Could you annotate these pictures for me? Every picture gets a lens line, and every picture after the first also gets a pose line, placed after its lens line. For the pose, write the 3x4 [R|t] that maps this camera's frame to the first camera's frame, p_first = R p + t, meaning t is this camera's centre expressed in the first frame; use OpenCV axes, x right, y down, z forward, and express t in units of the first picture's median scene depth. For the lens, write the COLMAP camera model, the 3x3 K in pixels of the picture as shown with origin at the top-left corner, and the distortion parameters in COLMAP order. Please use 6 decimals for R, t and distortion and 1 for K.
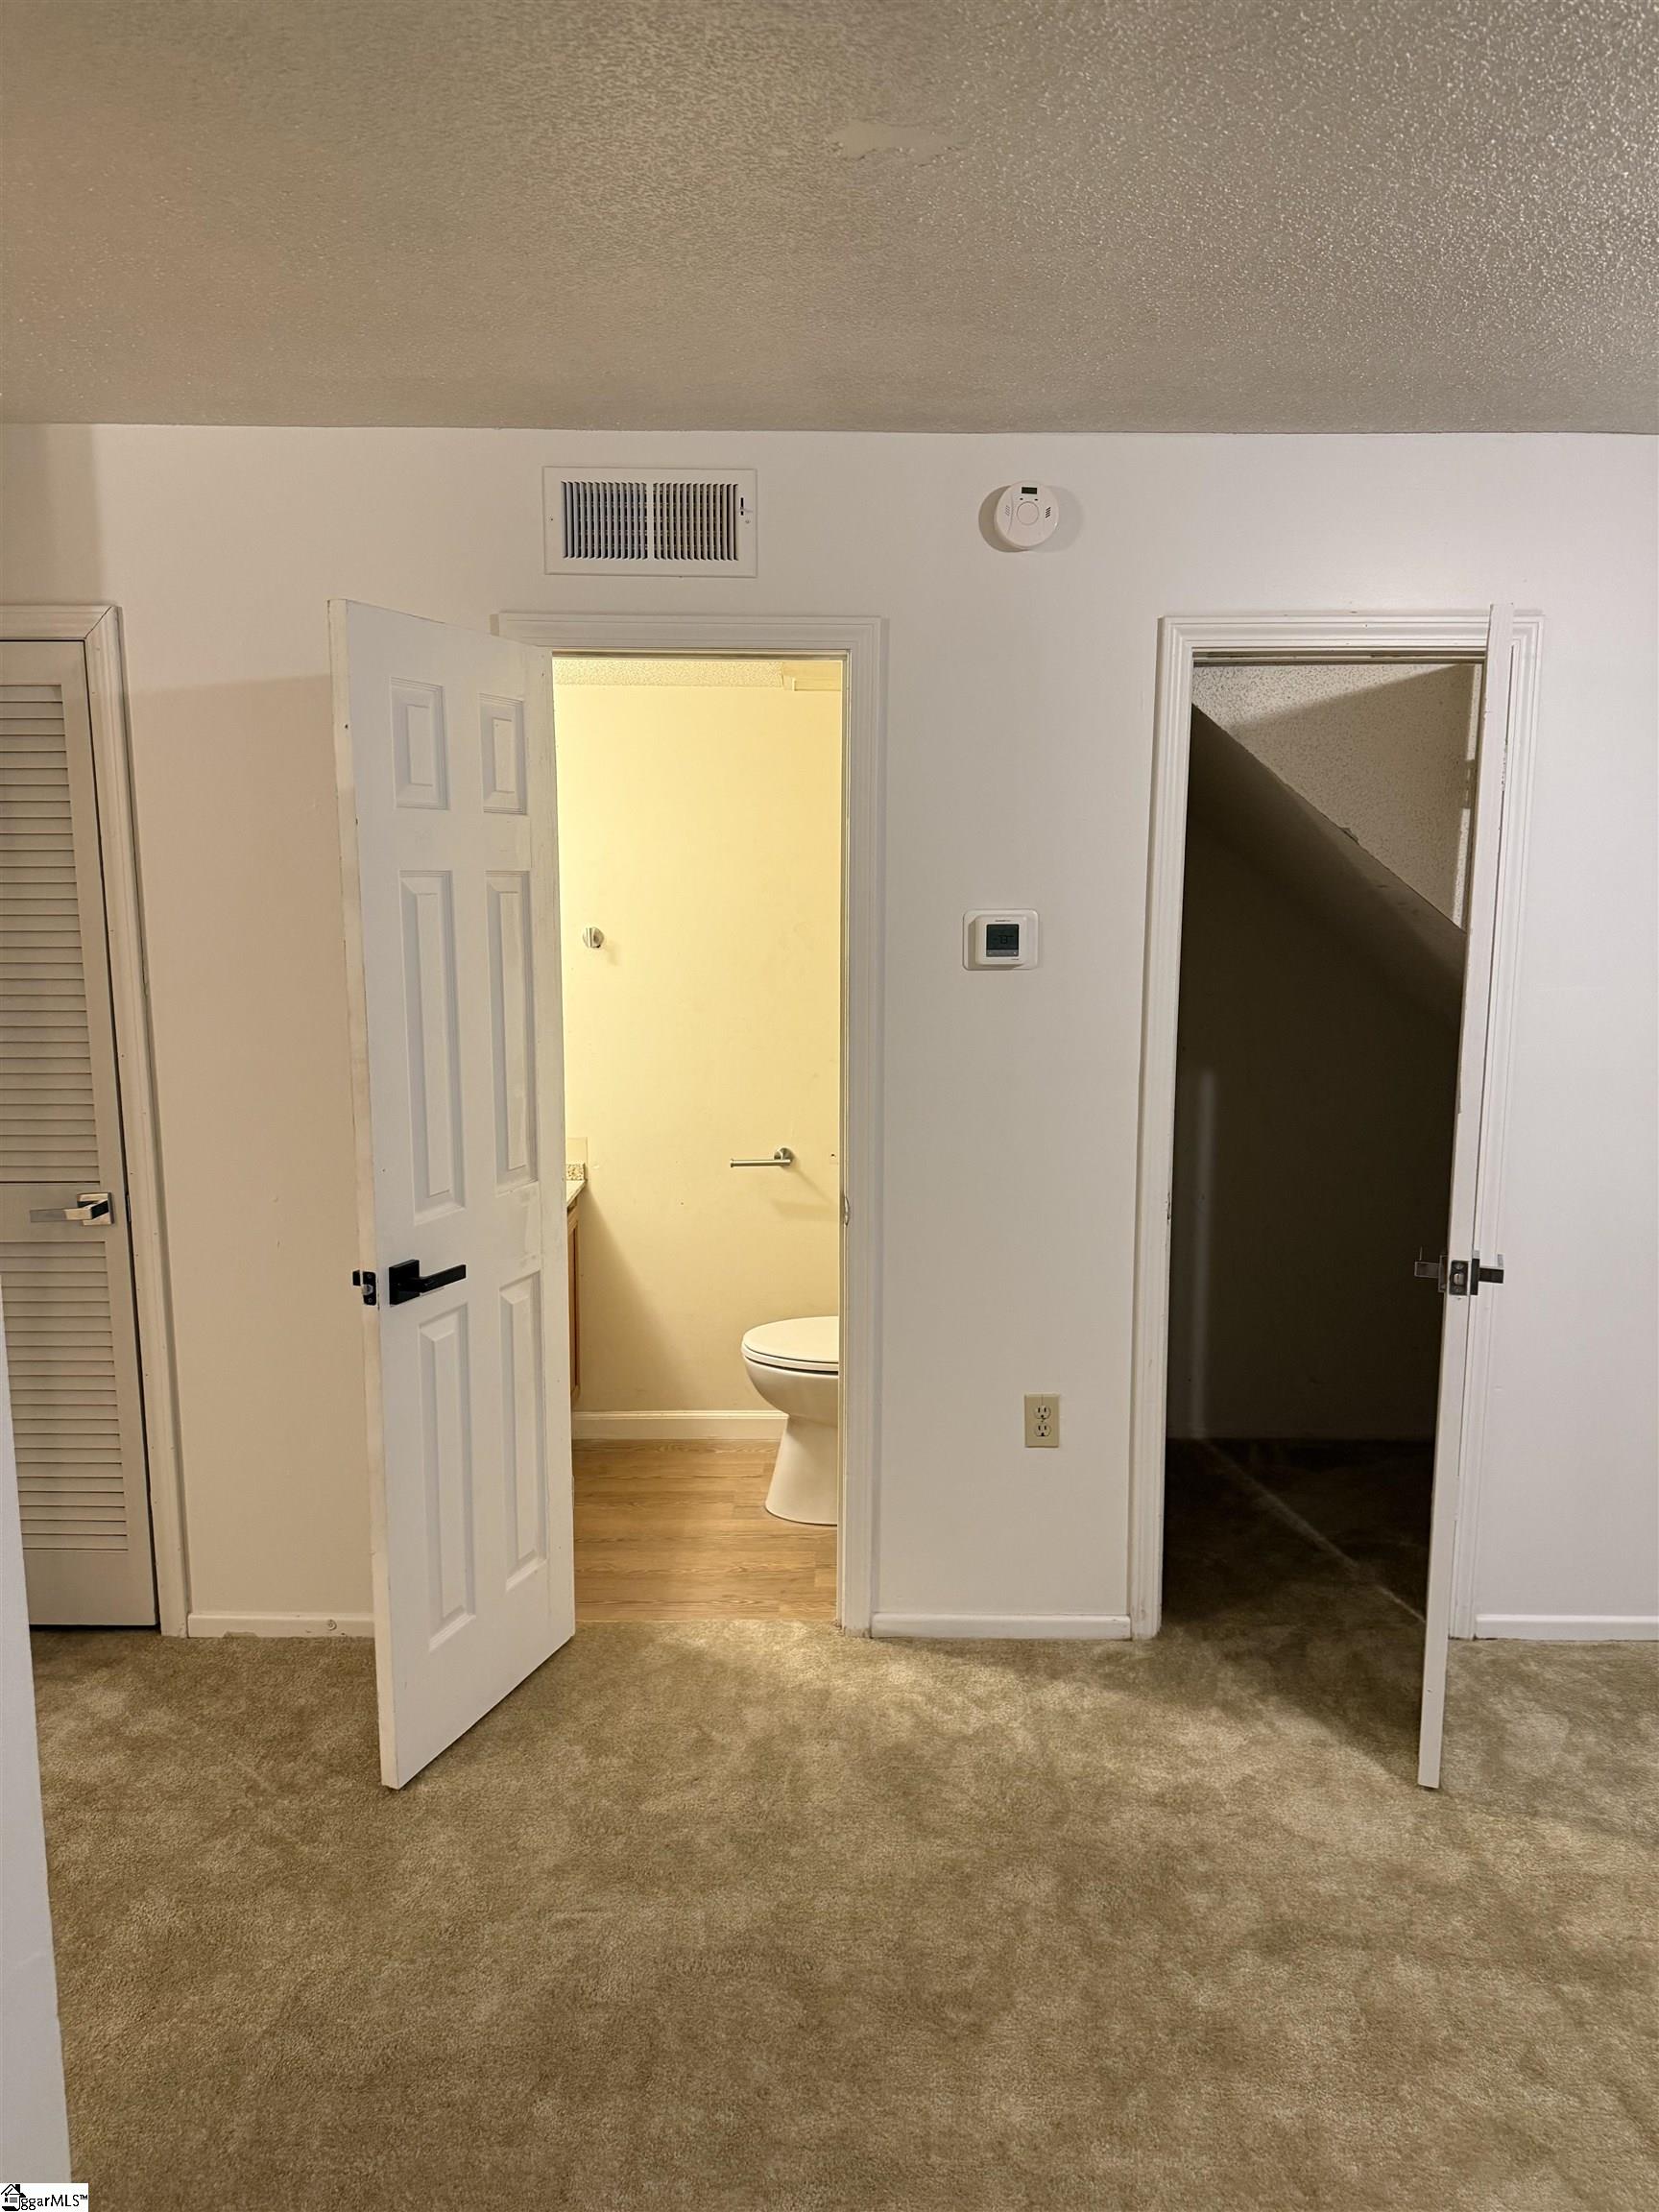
lens RADIAL K [[1542.8, 0, 829.5], [0, 1542.8, 1106.0], [0, 0, 1]] dist [0.045790, -0.080618]
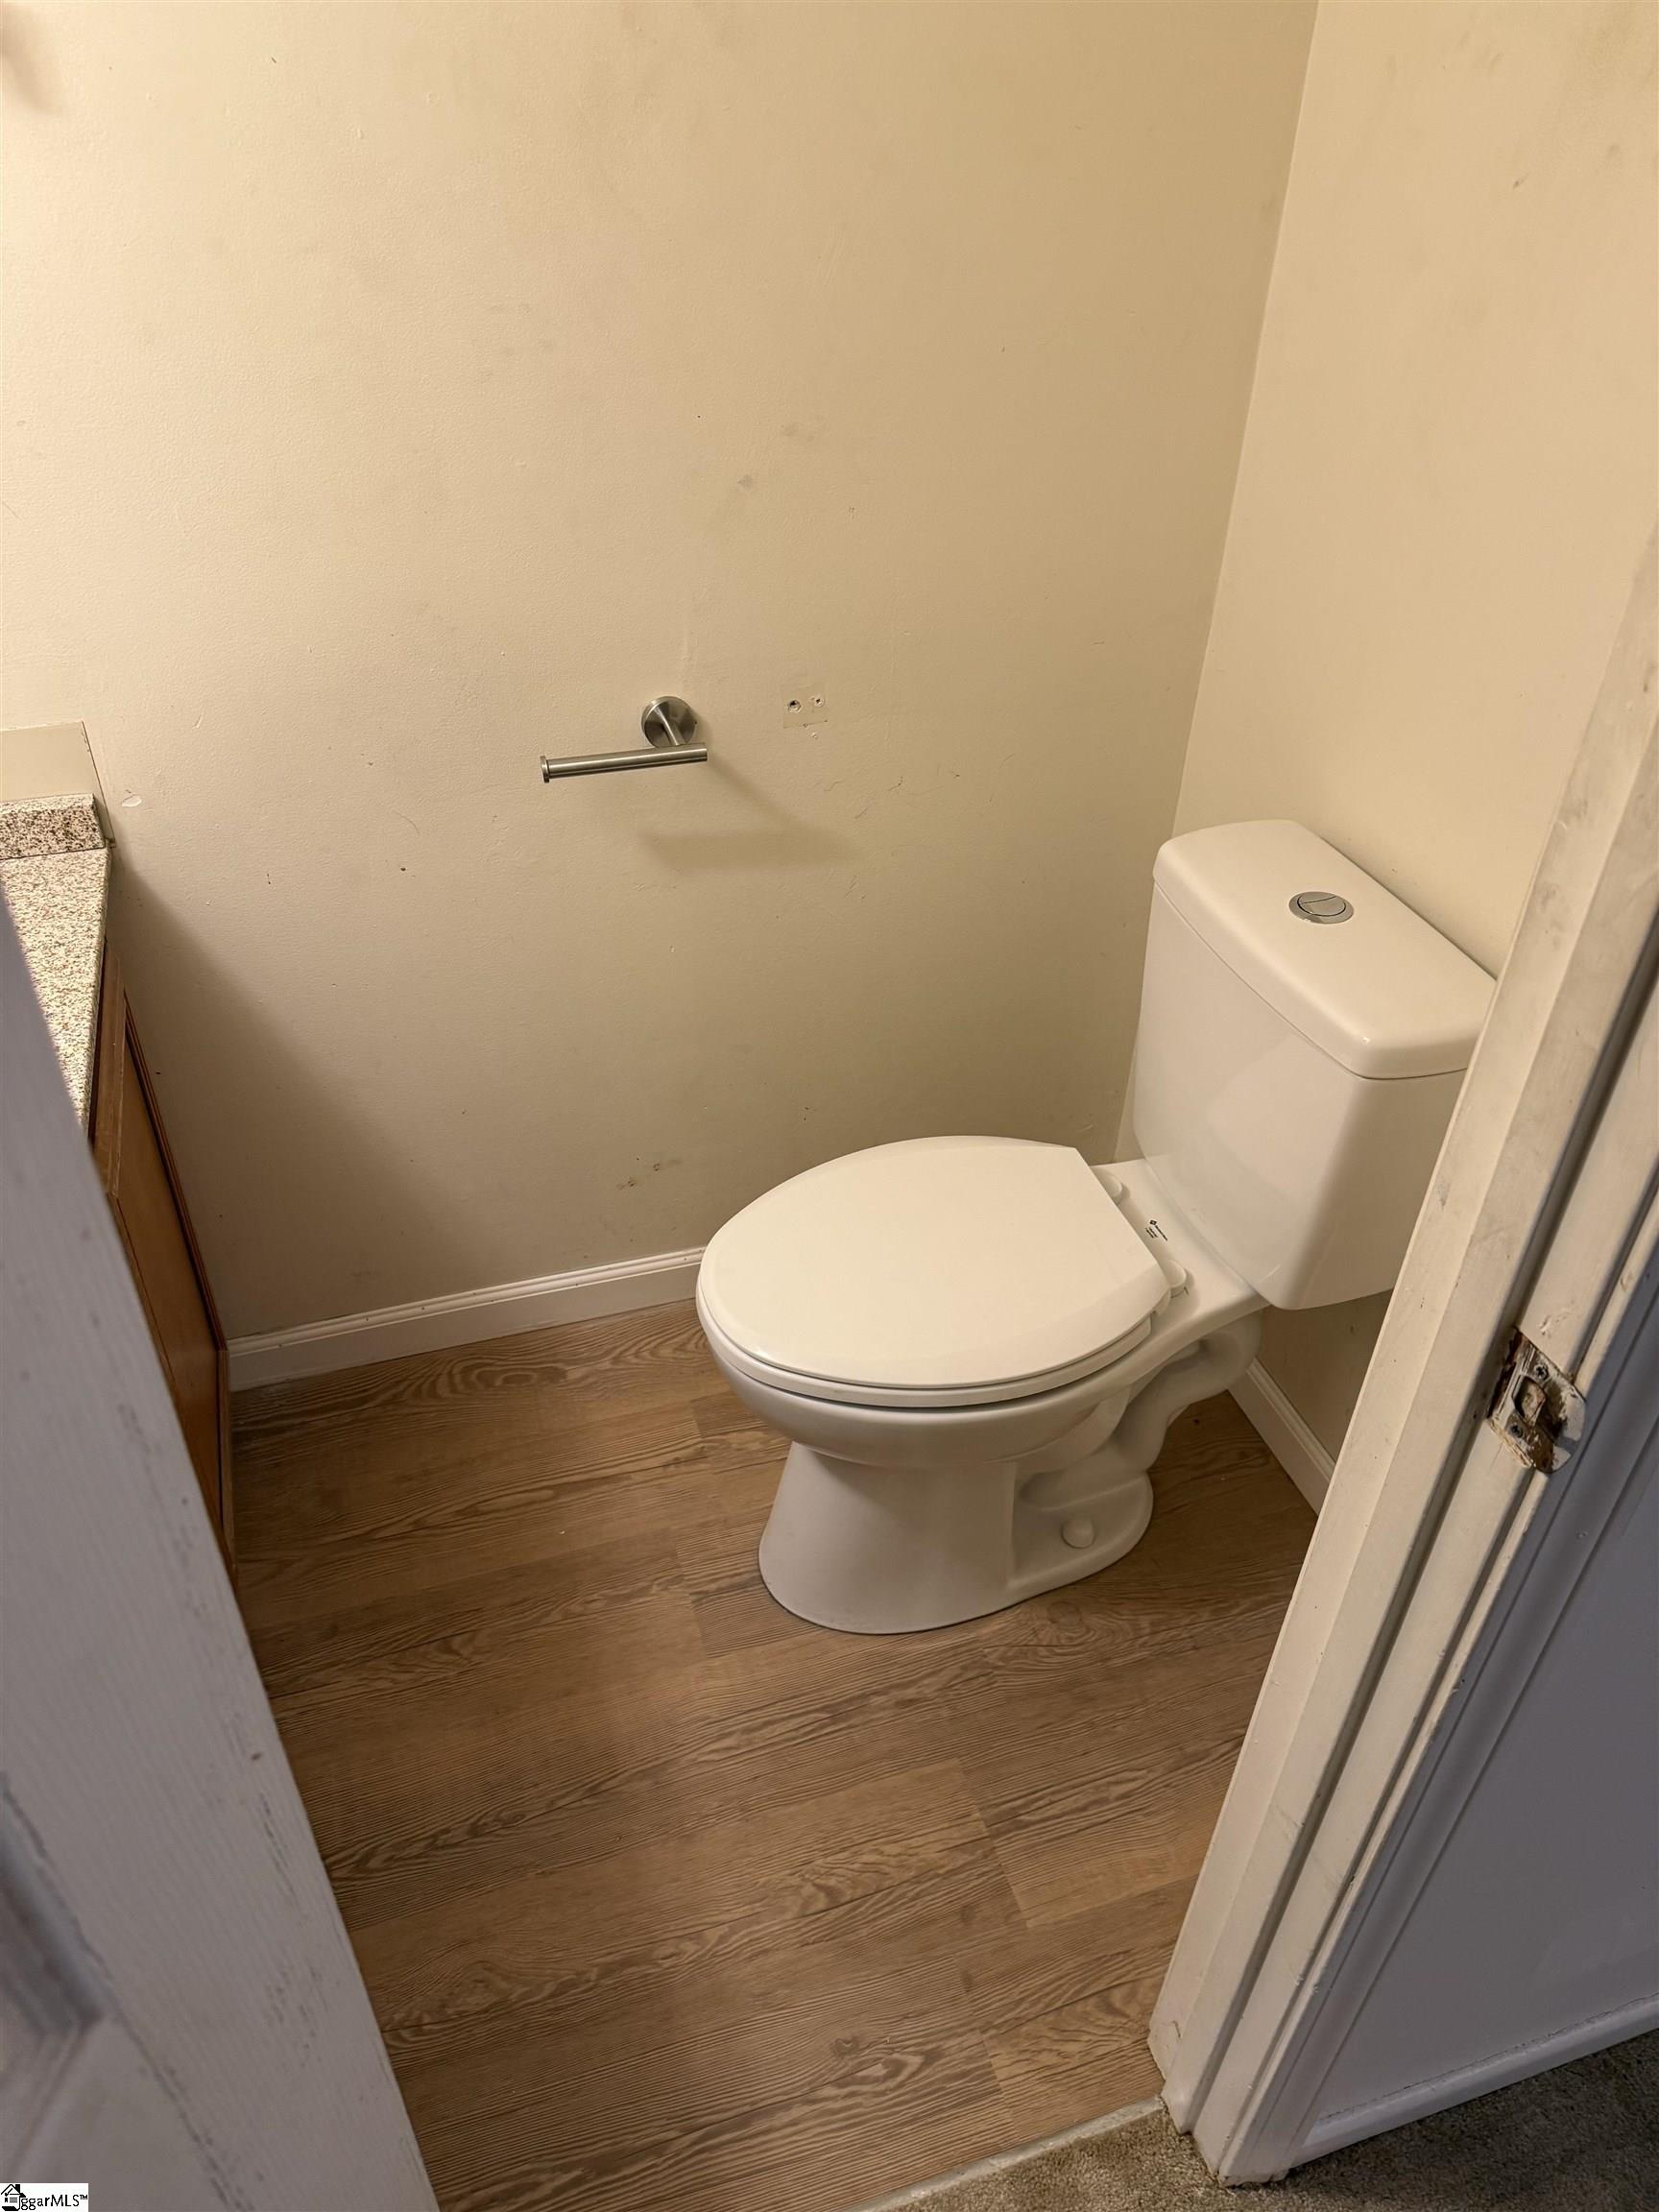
lens RADIAL K [[1542.8, 0, 829.5], [0, 1542.8, 1106.0], [0, 0, 1]] dist [0.045790, -0.080618]
pose [[0.950522, -0.174325, 0.257137, -0.110156], [0.029733, 0.874966, 0.483271, -0.069552], [-0.309232, -0.451714, 0.836857, 0.668659]]
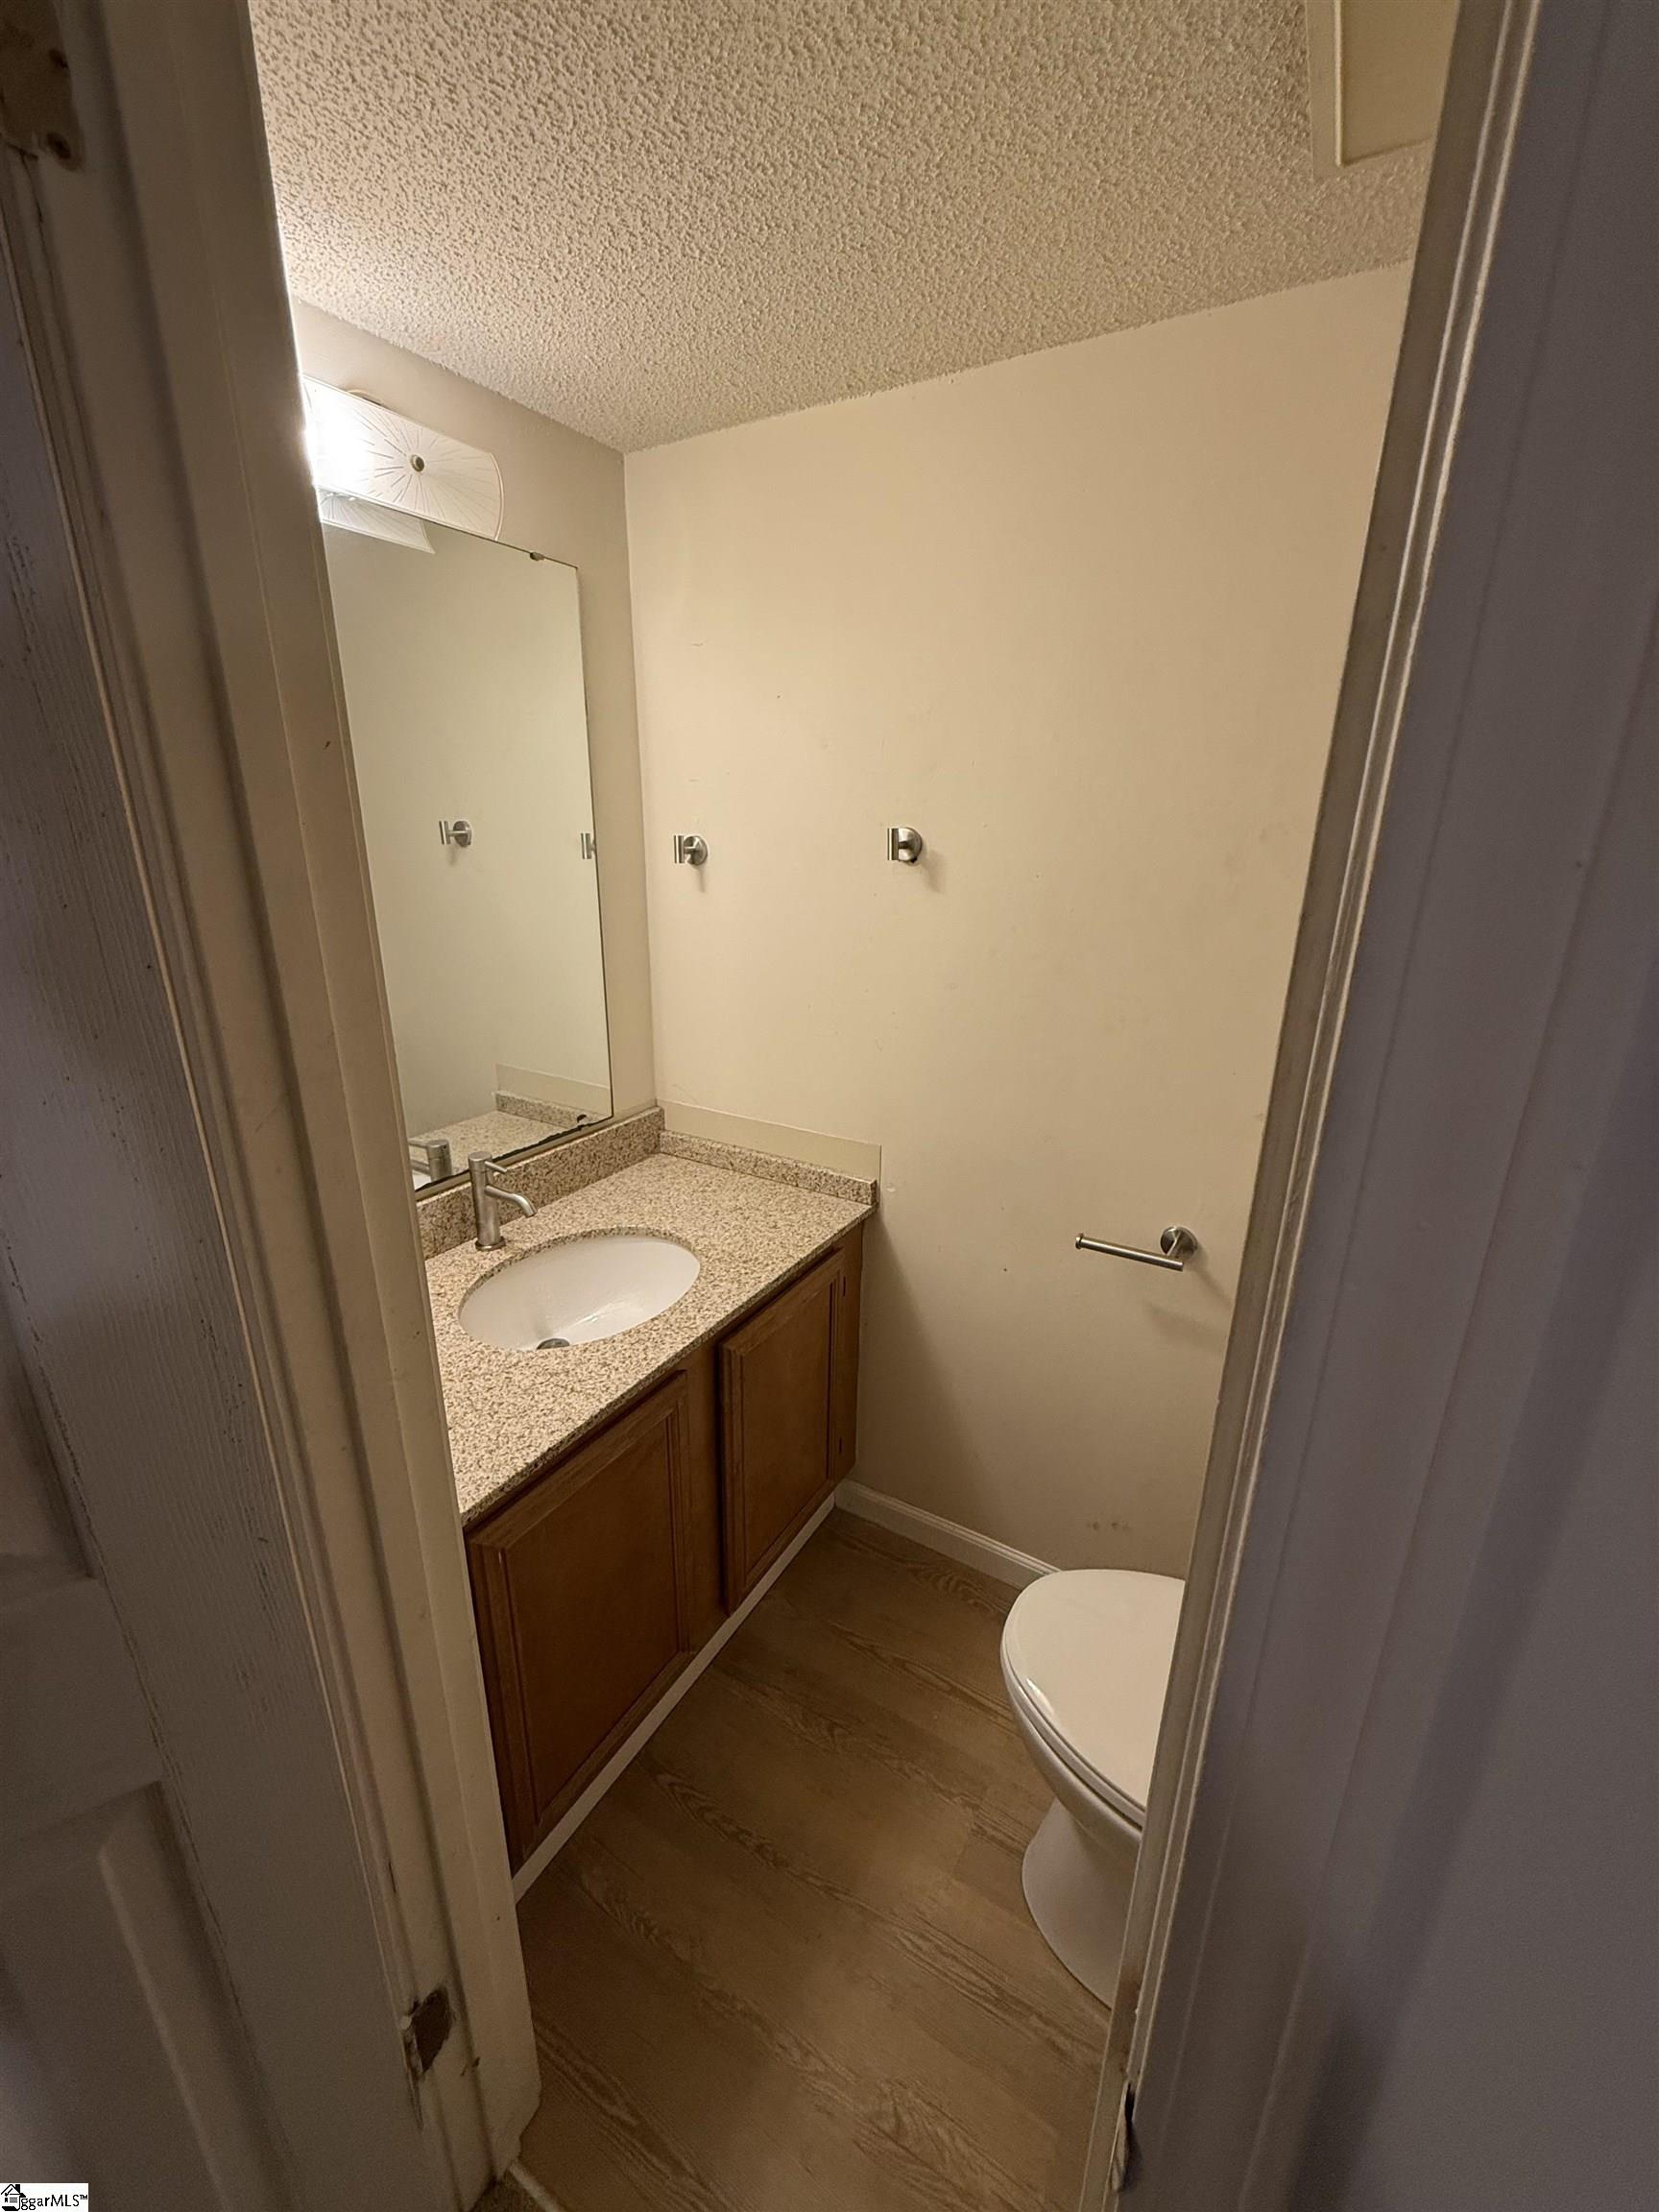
lens RADIAL K [[875.7, 0, 843.4], [0, 875.7, 1105.6], [0, 0, 1]] dist [-0.009955, -0.000017]
pose [[0.863240, 0.159566, -0.478911, 0.011055], [-0.085392, 0.981212, 0.173005, -0.067748], [0.497520, -0.108449, 0.860647, 0.696661]]
